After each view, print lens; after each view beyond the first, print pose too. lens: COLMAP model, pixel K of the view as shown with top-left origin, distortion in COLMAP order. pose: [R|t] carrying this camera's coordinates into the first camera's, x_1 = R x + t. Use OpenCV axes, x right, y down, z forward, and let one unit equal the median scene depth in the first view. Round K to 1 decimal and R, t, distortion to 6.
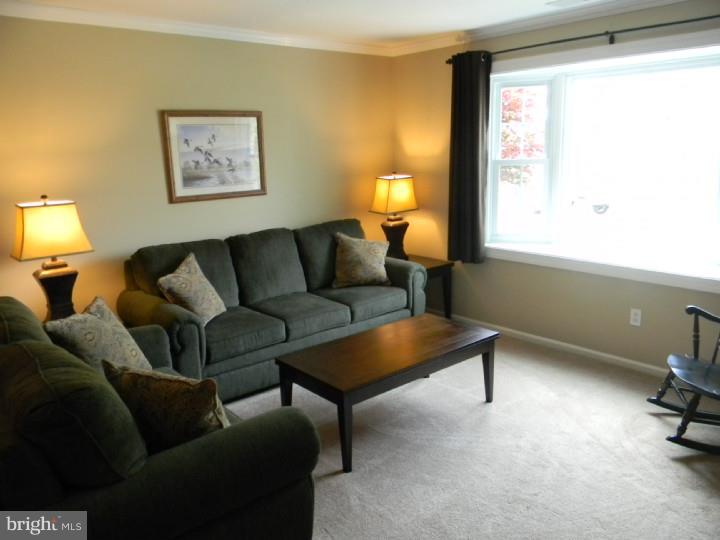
lens RADIAL K [[576.8, 0, 356.7], [0, 576.8, 273.2], [0, 0, 1]] dist [-0.003009, -0.009823]
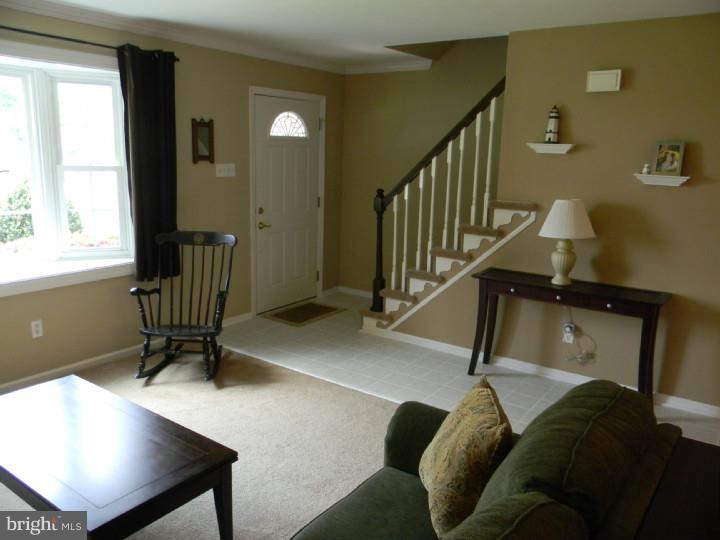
lens RADIAL K [[576.8, 0, 356.7], [0, 576.8, 273.2], [0, 0, 1]] dist [-0.003009, -0.009823]
pose [[-0.239064, -0.179091, 0.954345, -0.639723], [0.193569, 0.954327, 0.227576, -0.149572], [-0.951514, 0.239137, -0.193478, 0.750772]]
